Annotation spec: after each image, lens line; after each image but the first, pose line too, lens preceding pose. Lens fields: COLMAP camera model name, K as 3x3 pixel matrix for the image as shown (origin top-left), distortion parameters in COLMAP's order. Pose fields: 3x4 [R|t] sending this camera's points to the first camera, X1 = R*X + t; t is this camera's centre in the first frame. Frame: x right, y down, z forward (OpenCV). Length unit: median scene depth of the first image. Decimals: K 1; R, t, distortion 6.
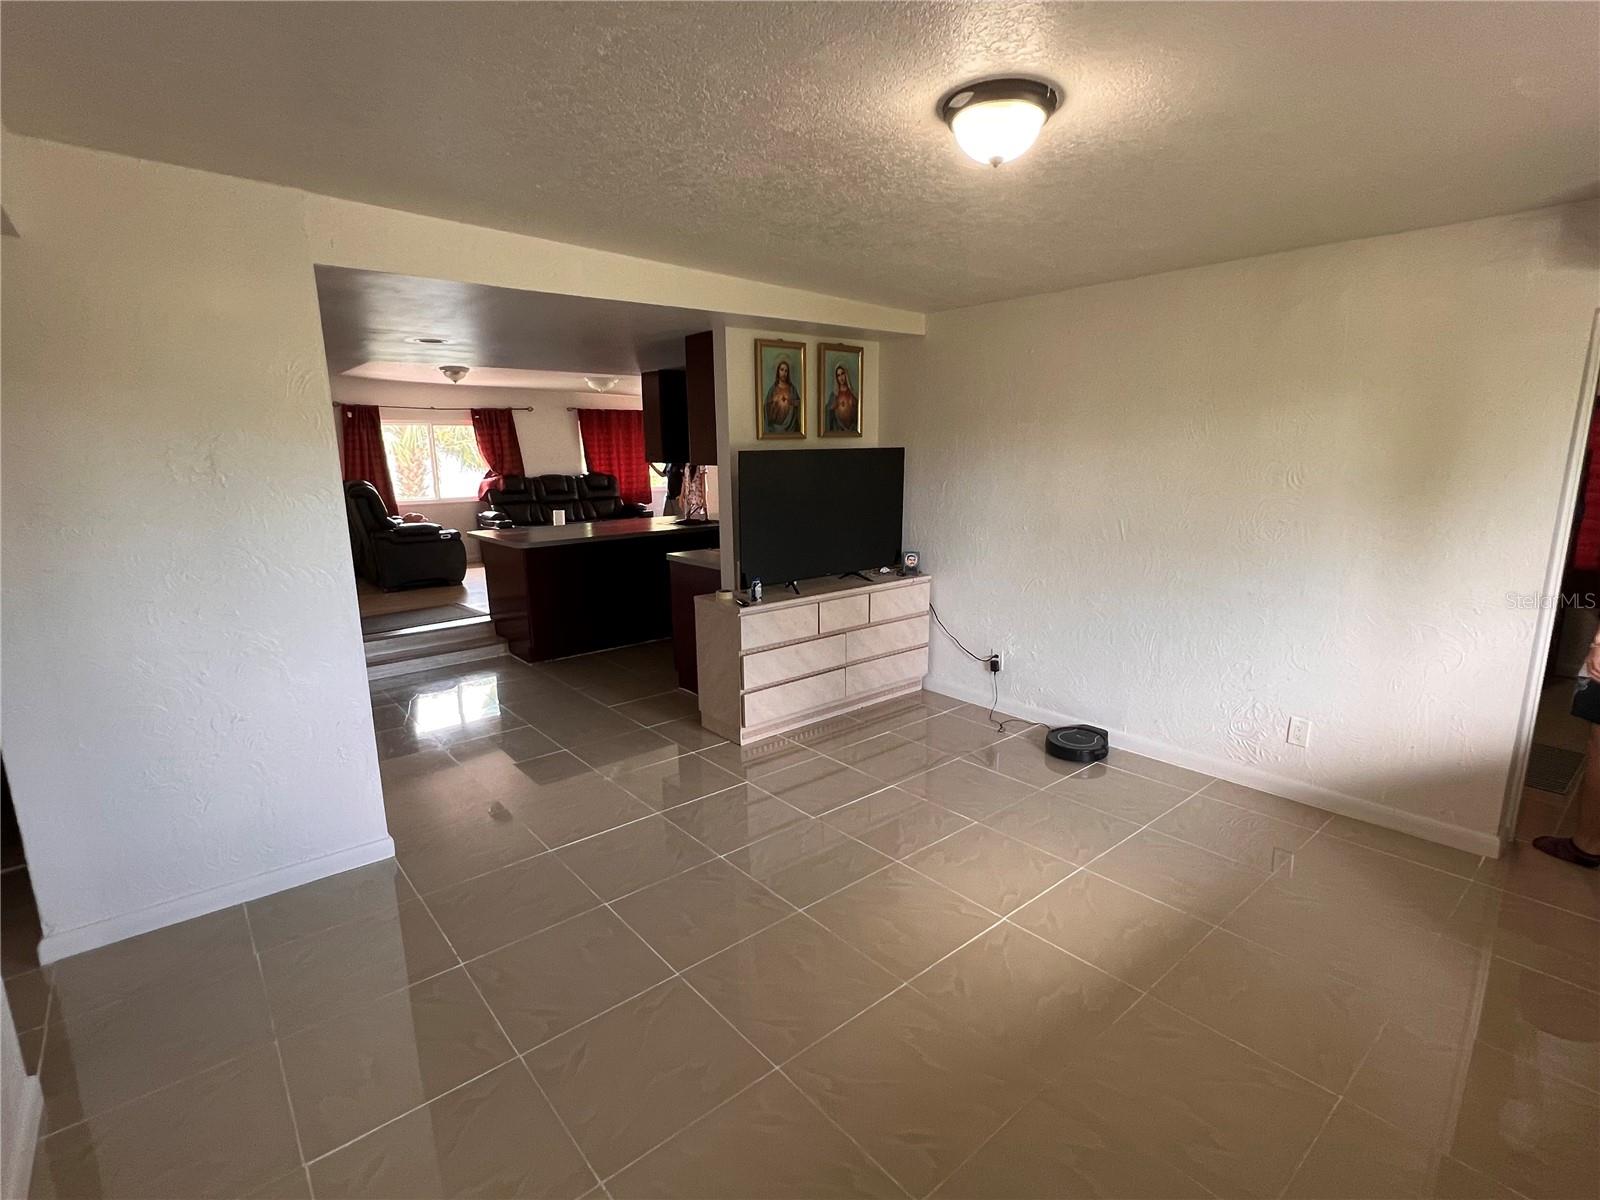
lens RADIAL K [[769.7, 0, 797.7], [0, 769.7, 604.0], [0, 0, 1]] dist [-0.008039, 0.002151]
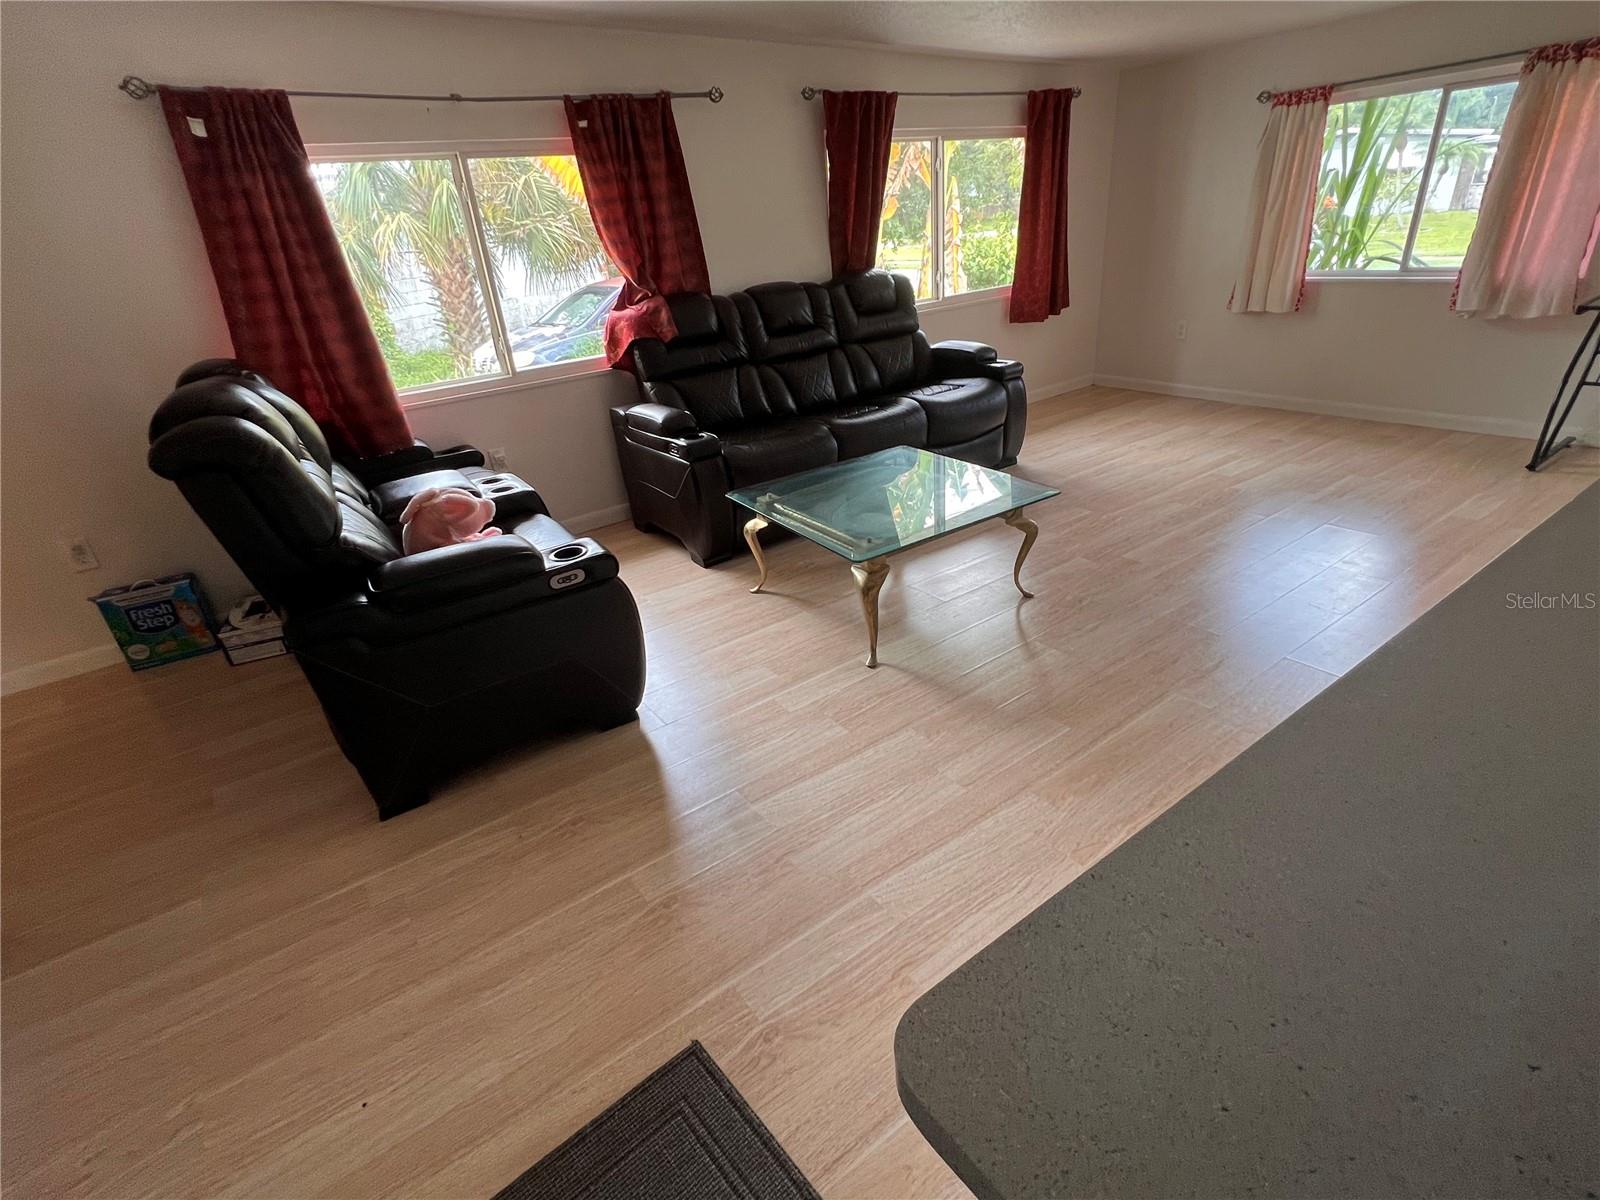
lens RADIAL K [[769.7, 0, 793.3], [0, 769.7, 601.3], [0, 0, 1]] dist [-0.008039, 0.002151]
pose [[0.994579, -0.024524, -0.101049, -0.286573], [0.050050, 0.964718, 0.258486, -0.117386], [0.091145, -0.262142, 0.960715, 0.605128]]
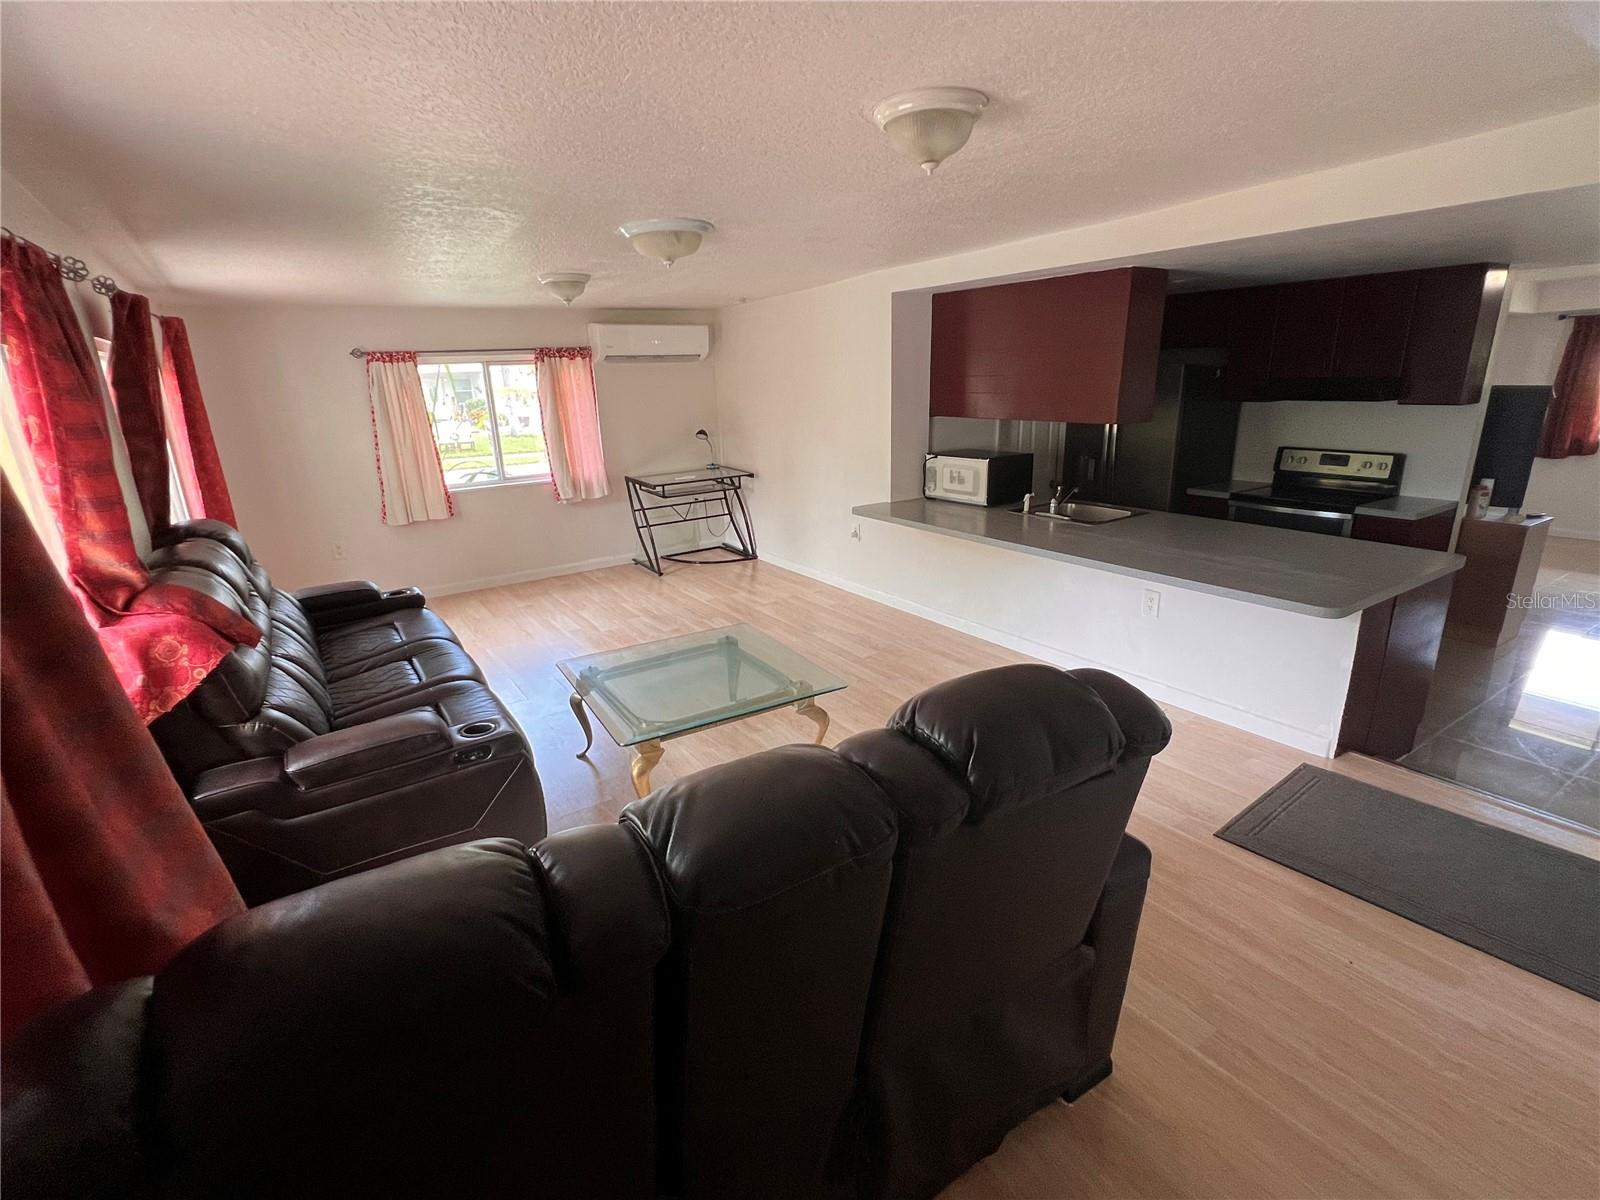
lens RADIAL K [[769.7, 0, 798.5], [0, 769.7, 603.0], [0, 0, 1]] dist [-0.008039, 0.002151]
pose [[0.110689, -0.277948, 0.954197, -0.573337], [0.227339, 0.941723, 0.247942, -0.176708], [-0.967505, 0.189481, 0.167427, 0.802796]]
